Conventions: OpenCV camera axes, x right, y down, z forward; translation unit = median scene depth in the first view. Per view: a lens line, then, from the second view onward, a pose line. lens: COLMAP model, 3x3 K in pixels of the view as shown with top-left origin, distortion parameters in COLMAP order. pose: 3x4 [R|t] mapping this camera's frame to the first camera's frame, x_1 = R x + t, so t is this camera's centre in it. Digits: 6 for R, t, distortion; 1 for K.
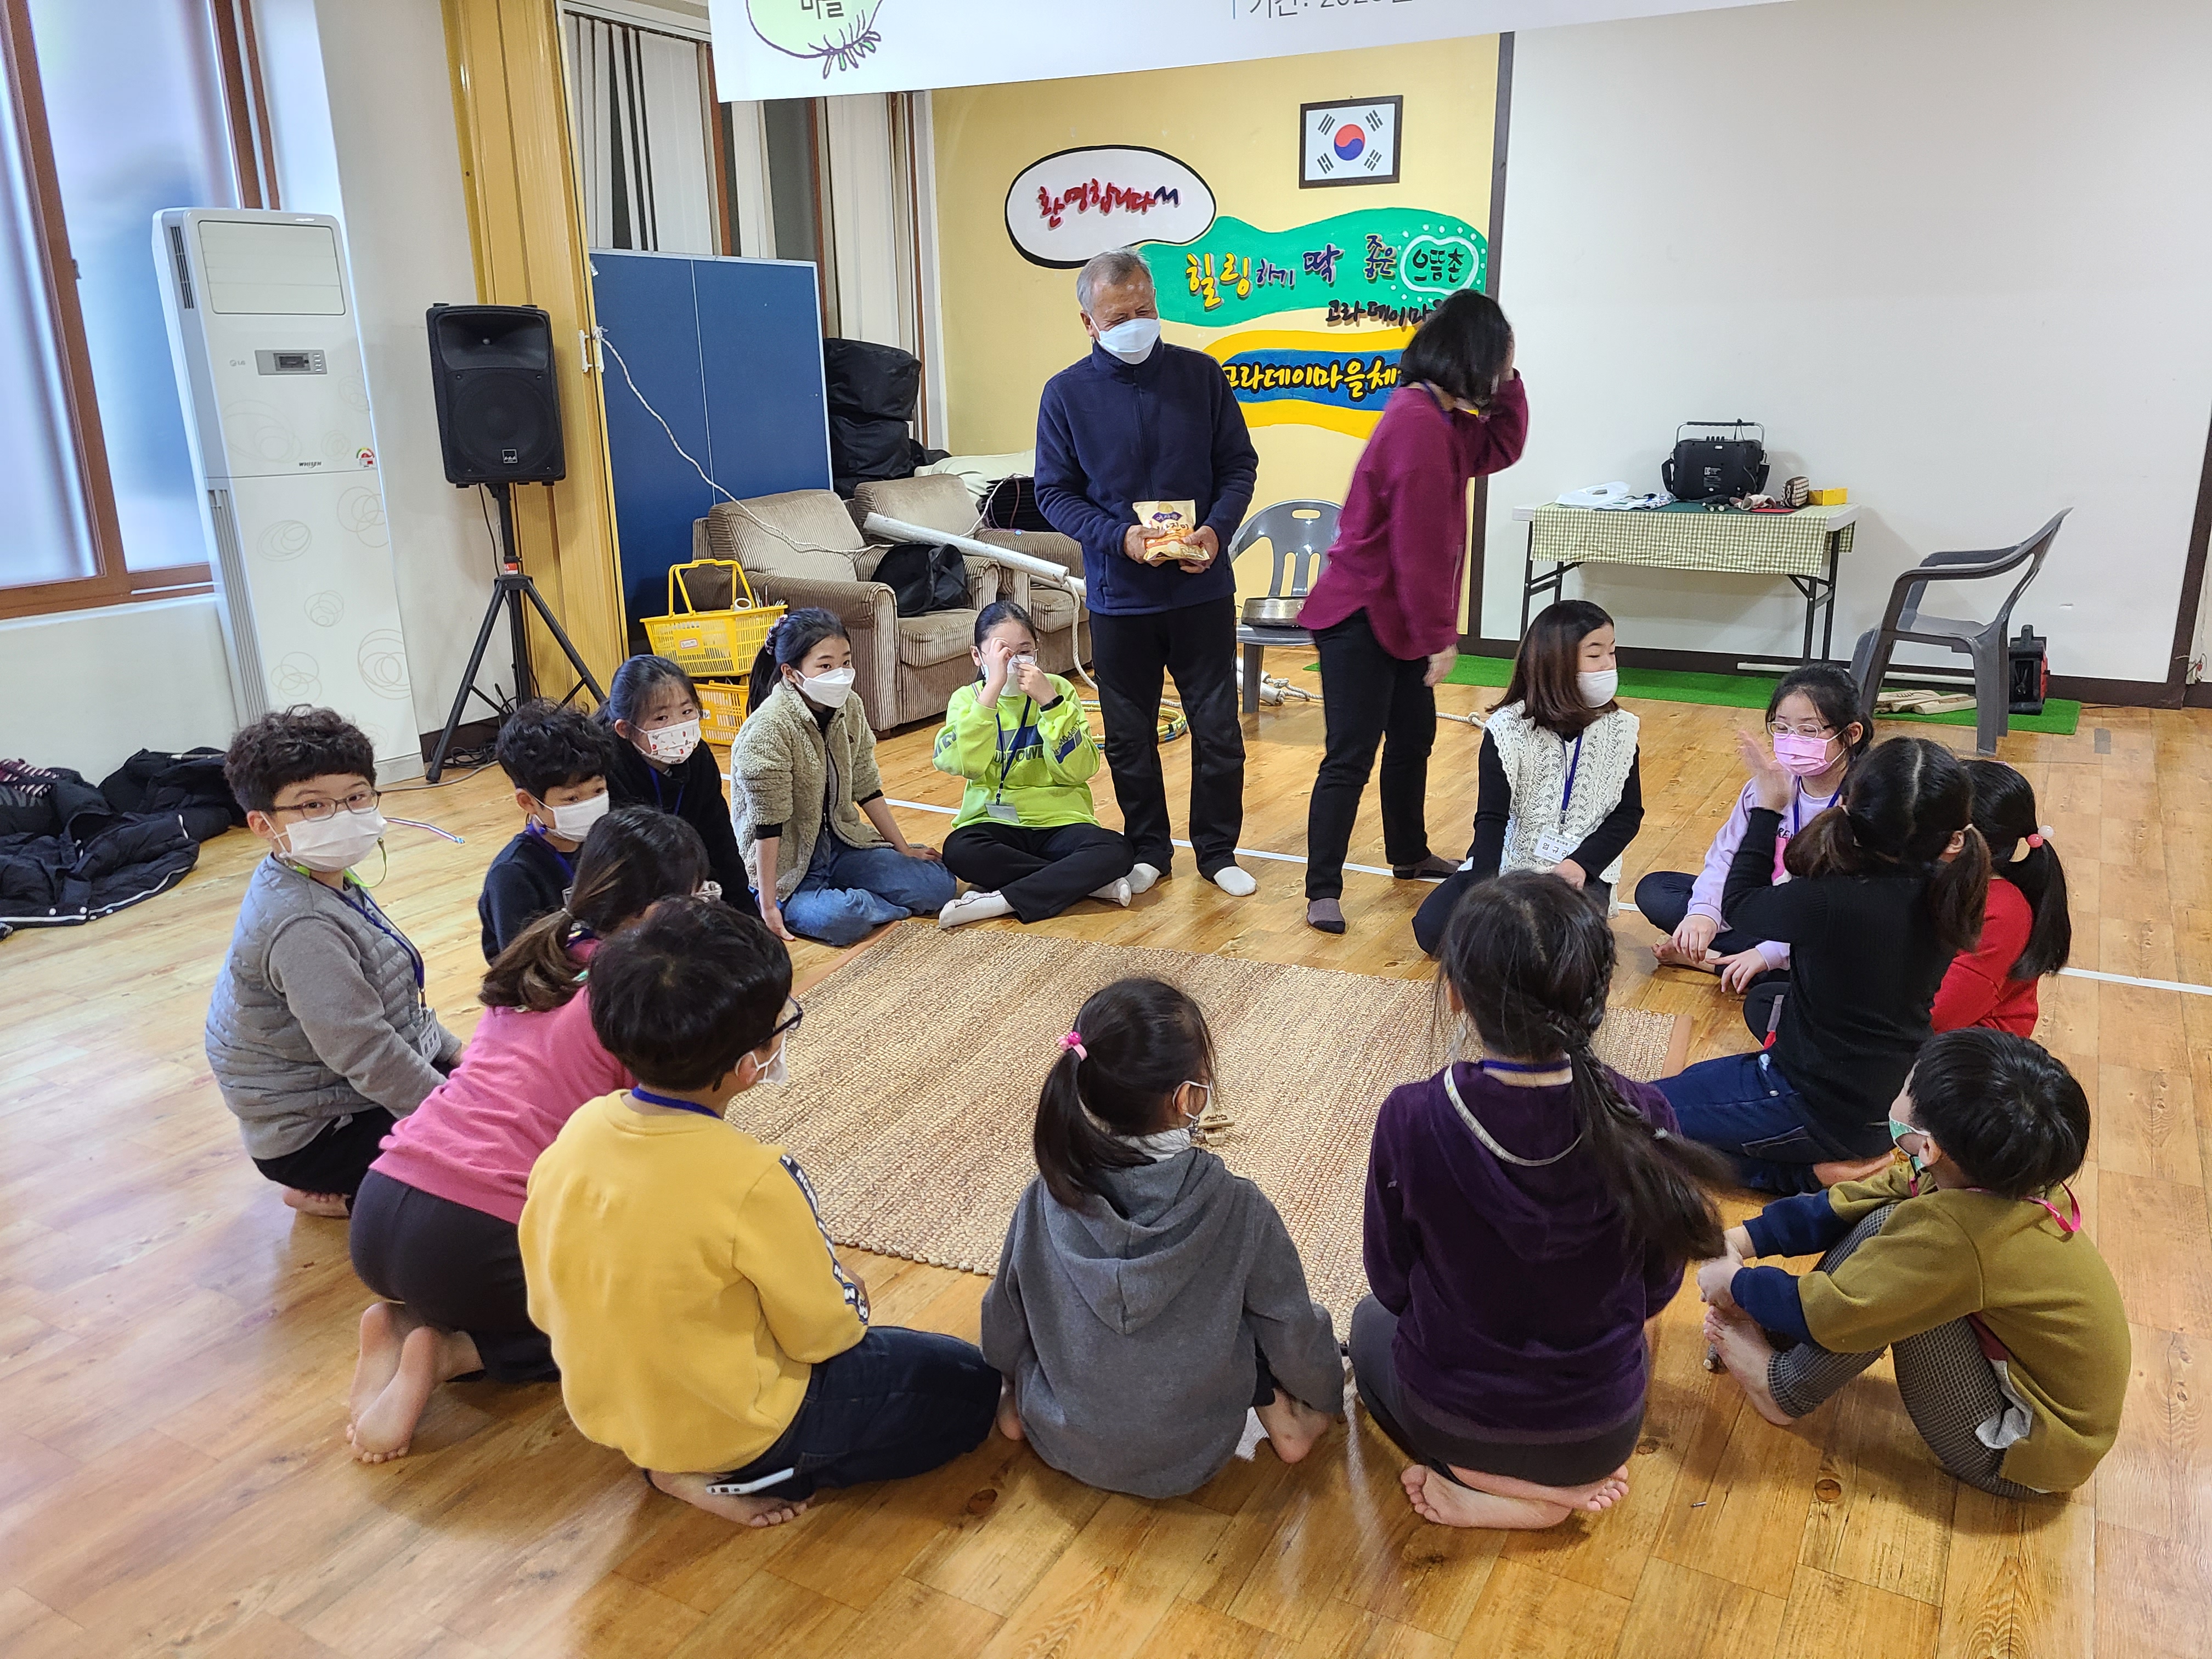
lens RADIAL K [[1653.0, 0, 1108.0], [0, 1653.0, 816.5], [0, 0, 1]] dist [0.076922, -0.060909]
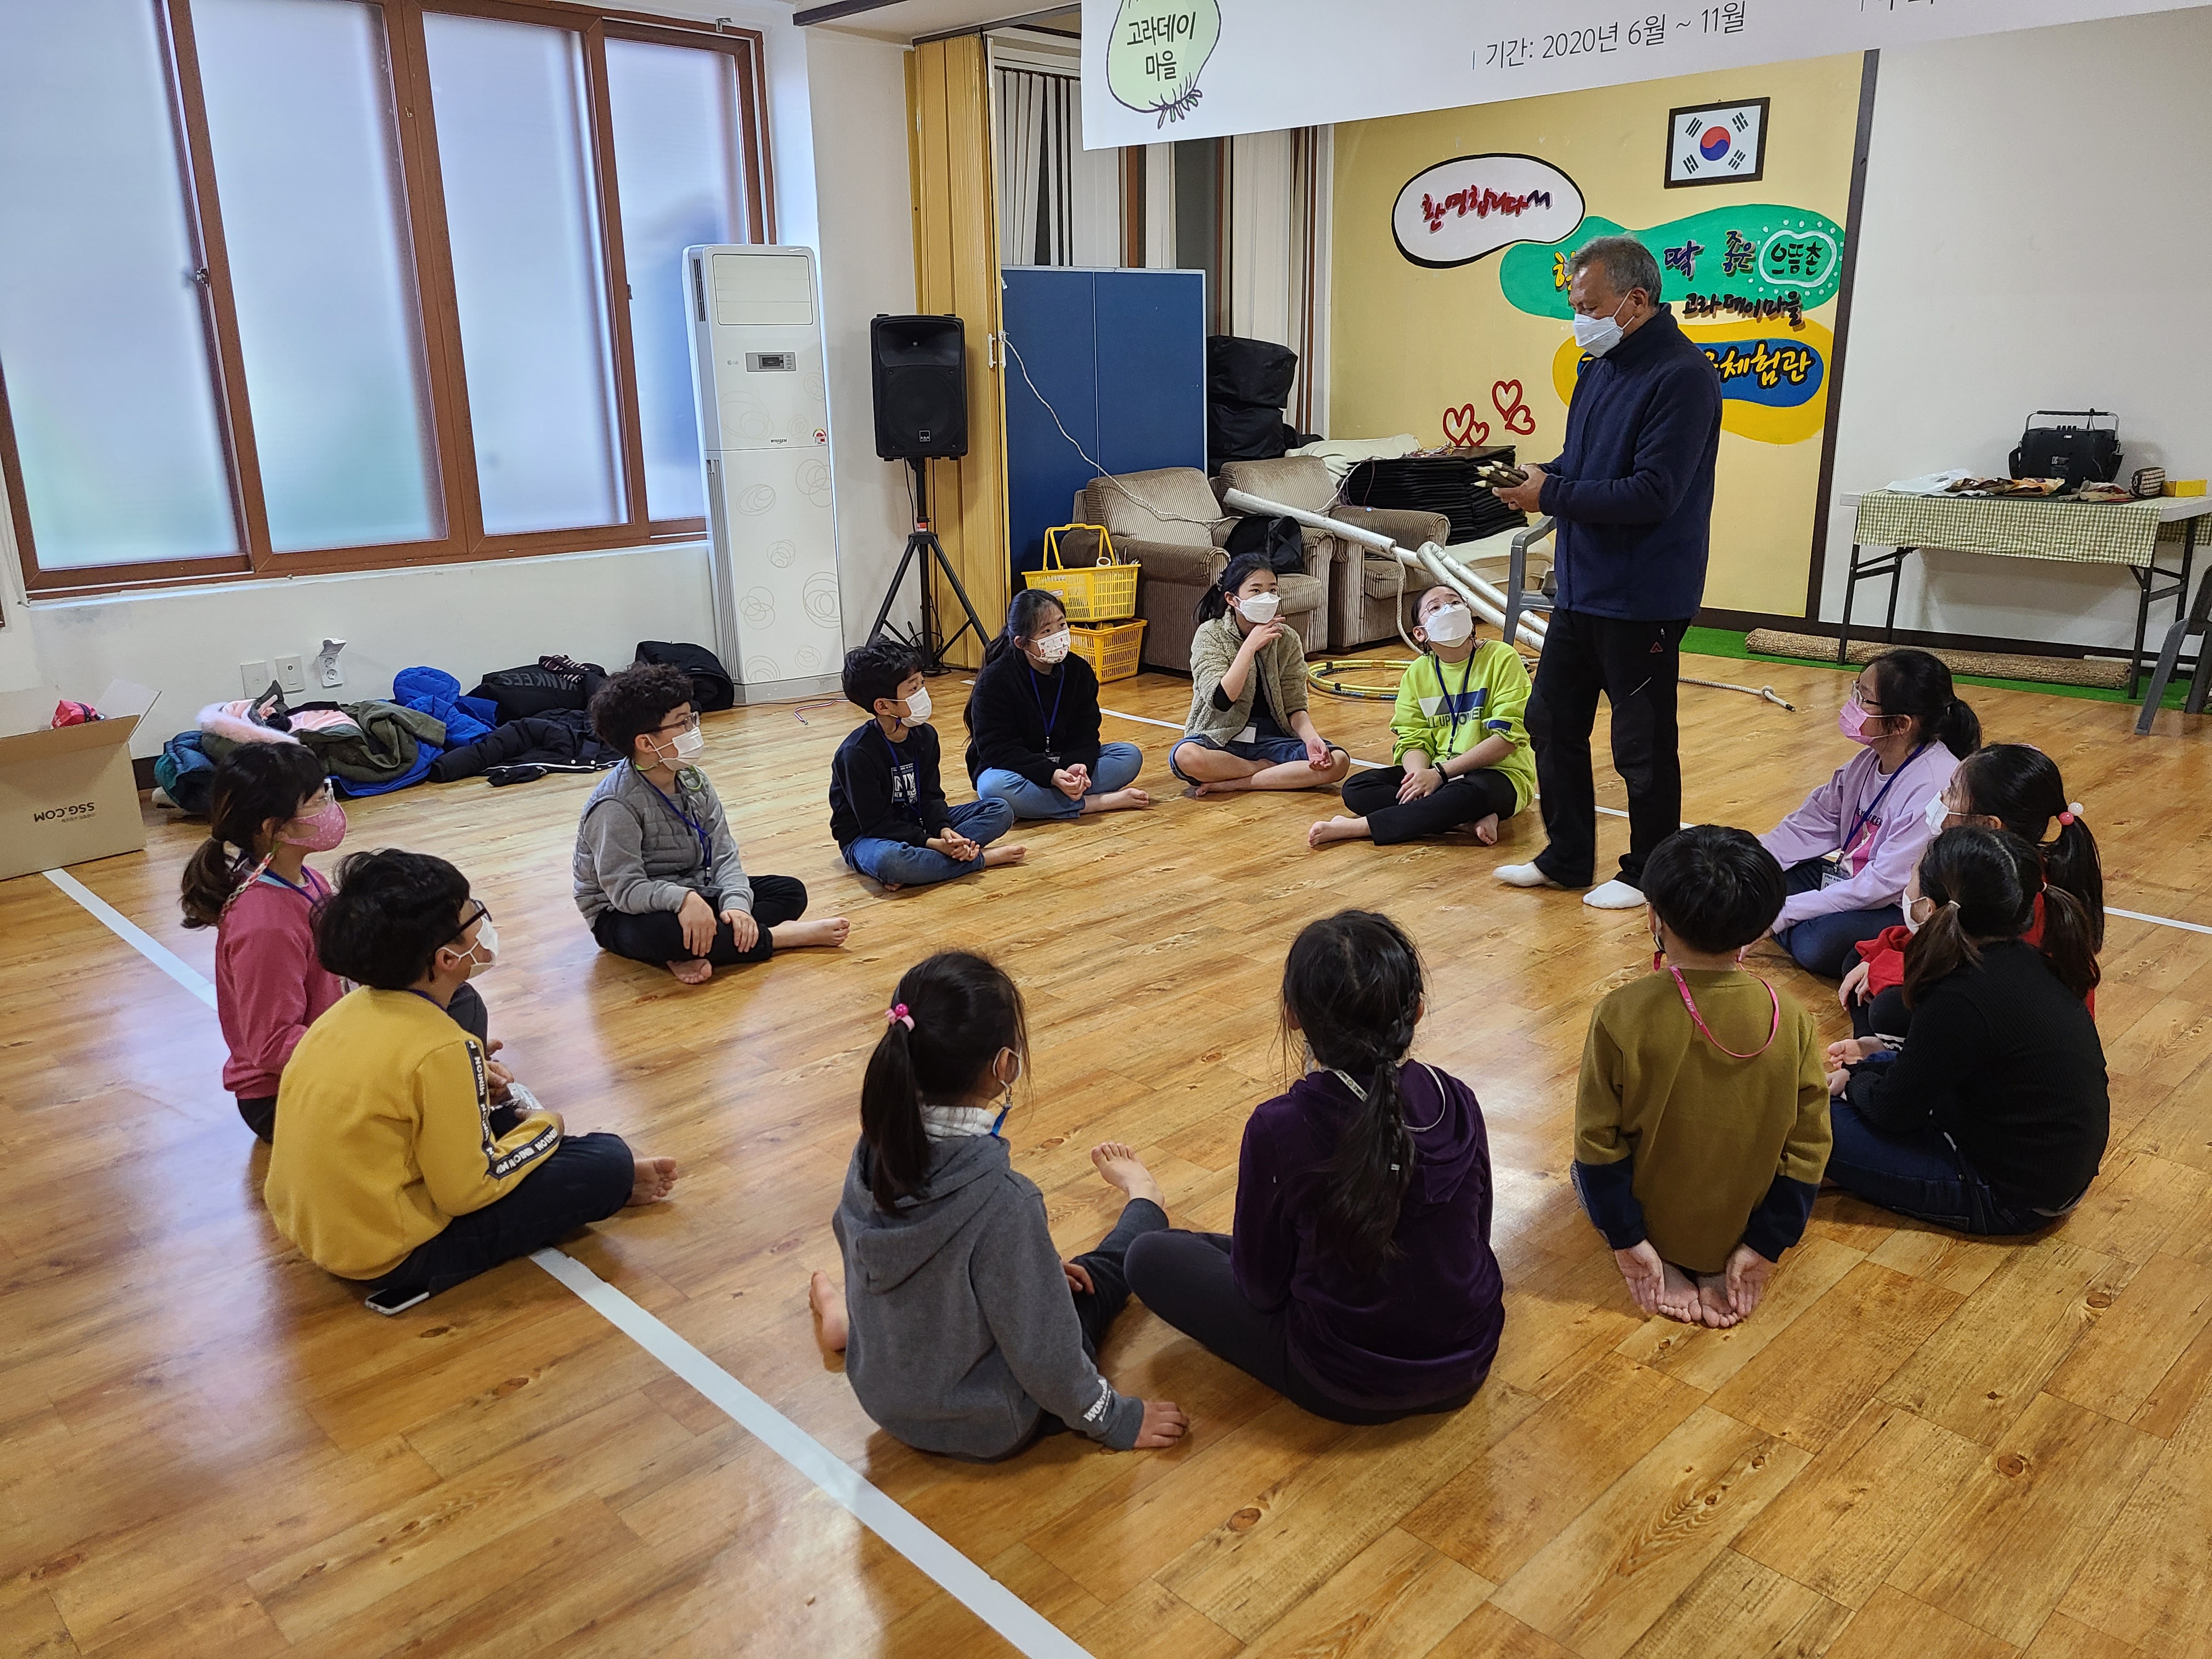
lens RADIAL K [[1642.7, 0, 1112.5], [0, 1642.7, 794.9], [0, 0, 1]] dist [0.075423, -0.056136]
pose [[0.960207, 0.069818, -0.270422, 0.122581], [-0.071027, 0.997460, 0.005325, 0.033164], [0.270107, 0.014094, 0.962727, -0.136005]]
